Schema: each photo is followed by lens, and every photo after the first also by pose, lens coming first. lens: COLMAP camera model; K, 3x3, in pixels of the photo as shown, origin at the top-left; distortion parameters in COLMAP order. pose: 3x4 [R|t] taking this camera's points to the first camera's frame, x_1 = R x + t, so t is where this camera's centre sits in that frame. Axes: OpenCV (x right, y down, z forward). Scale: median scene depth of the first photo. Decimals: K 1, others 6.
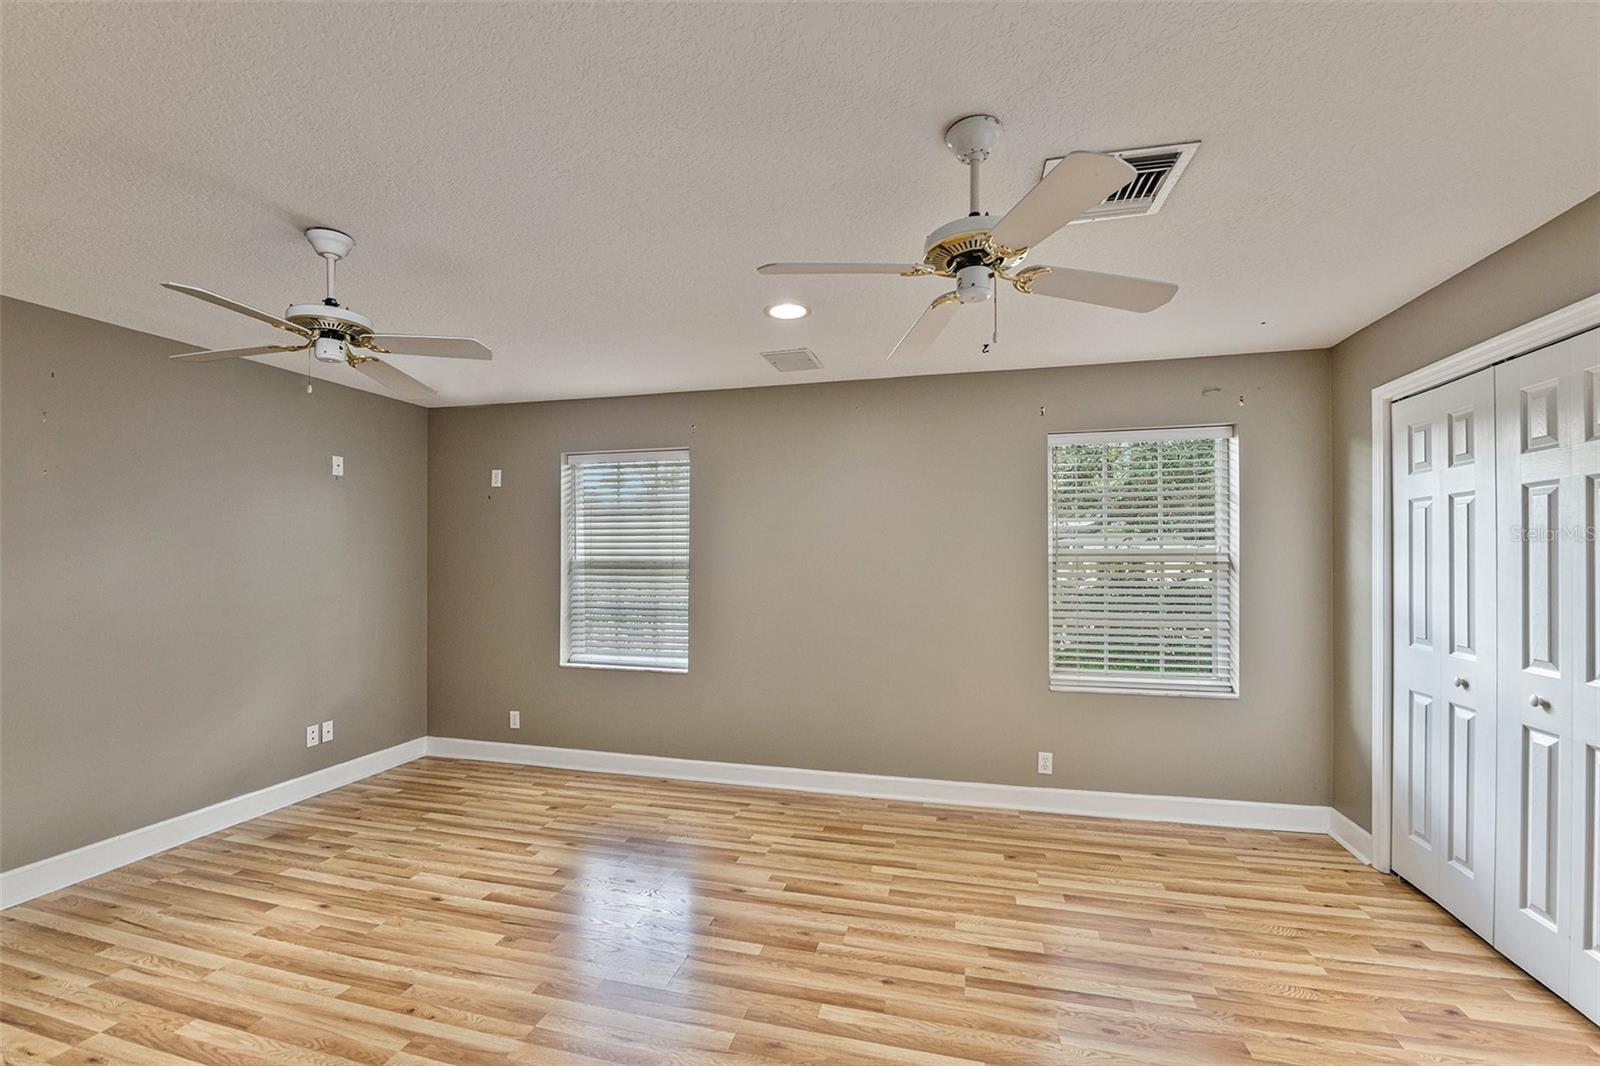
lens RADIAL K [[658.7, 0, 810.5], [0, 658.7, 559.3], [0, 0, 1]] dist [-0.017501, -0.000510]
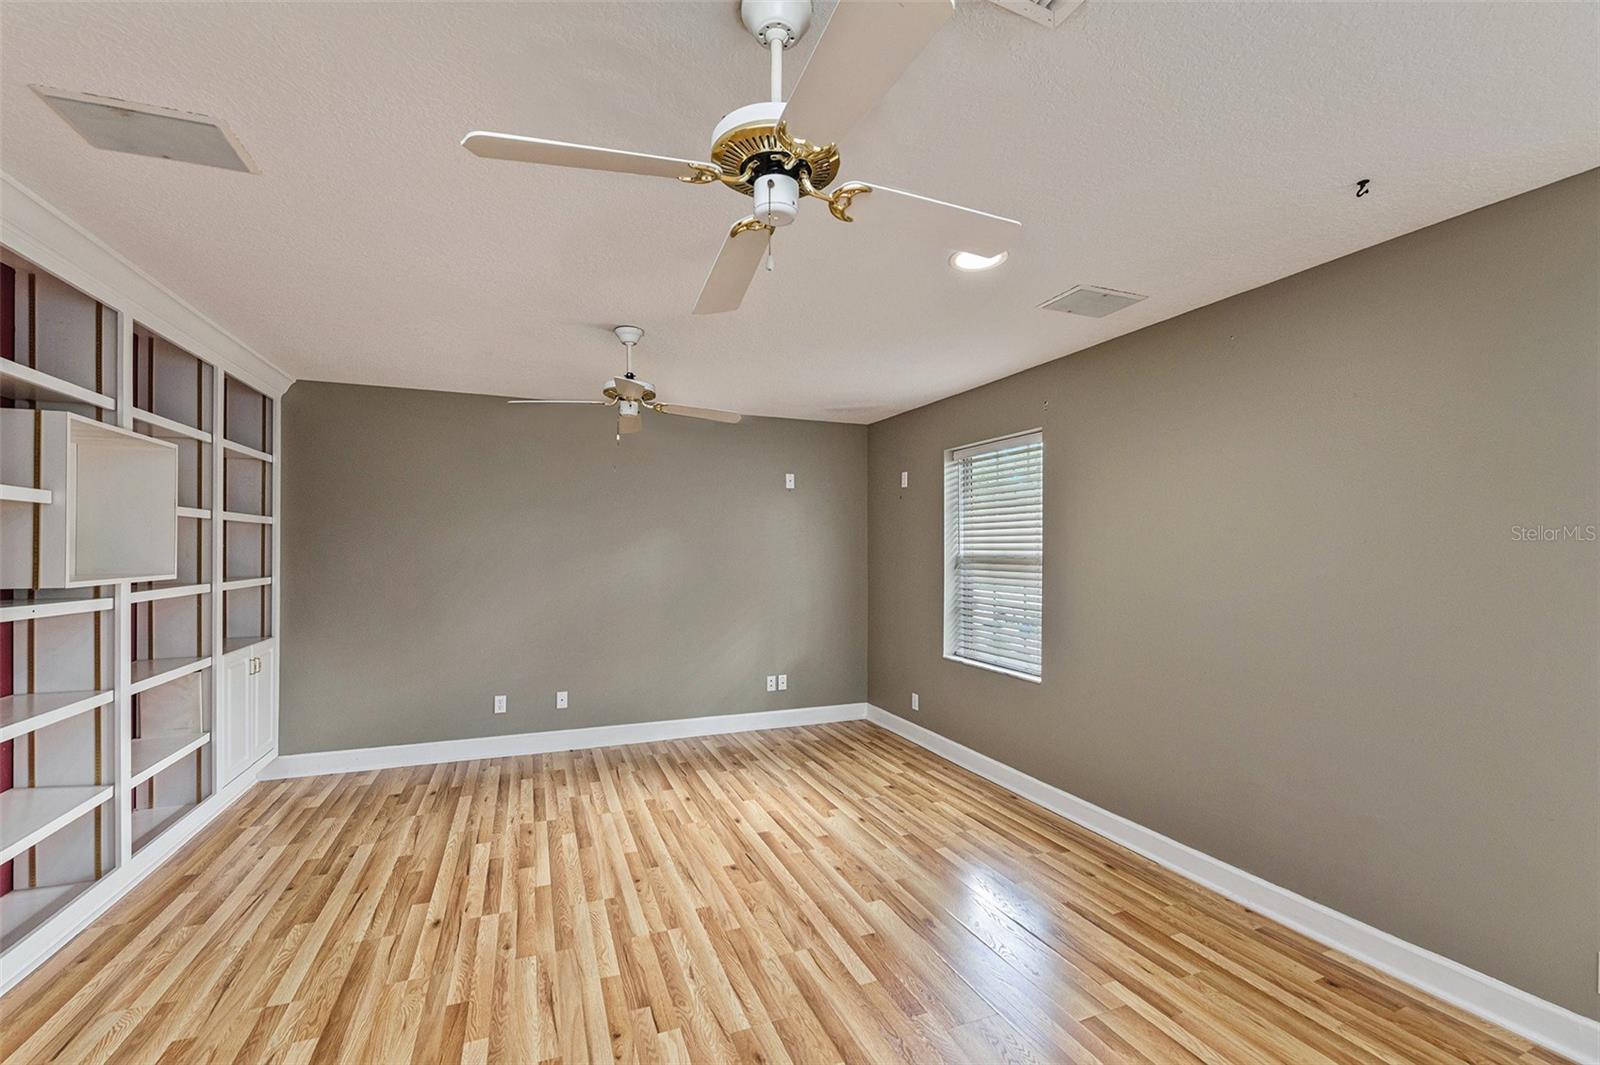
lens RADIAL K [[664.6, 0, 795.8], [0, 664.6, 553.2], [0, 0, 1]] dist [-0.000049, -0.010342]
pose [[0.595767, 0.005710, -0.803137, 0.389778], [-0.007419, 0.999971, 0.001606, -0.000700], [0.803123, 0.005002, 0.595793, 0.236628]]
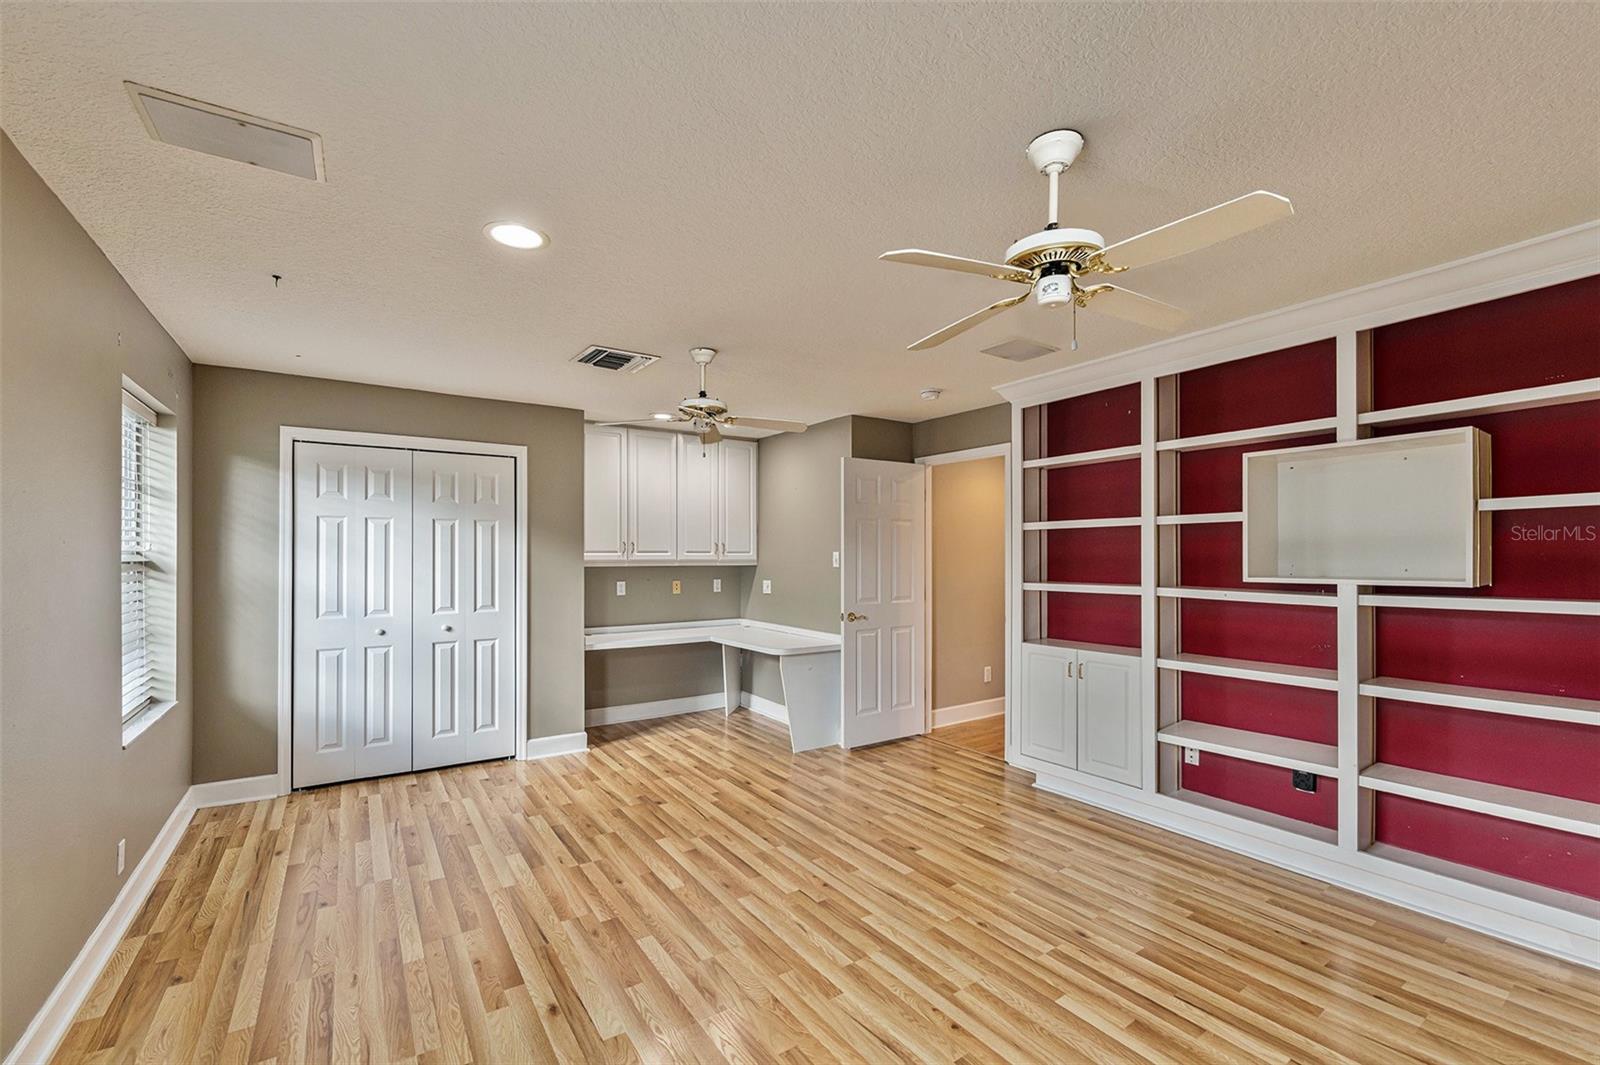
lens RADIAL K [[688.1, 0, 751.3], [0, 688.1, 554.2], [0, 0, 1]] dist [-0.033927, -0.000255]
pose [[-0.704619, 0.006130, 0.709559, -0.613696], [0.003614, 0.999981, -0.005050, 0.003372], [-0.709577, -0.000994, -0.704628, 1.053411]]
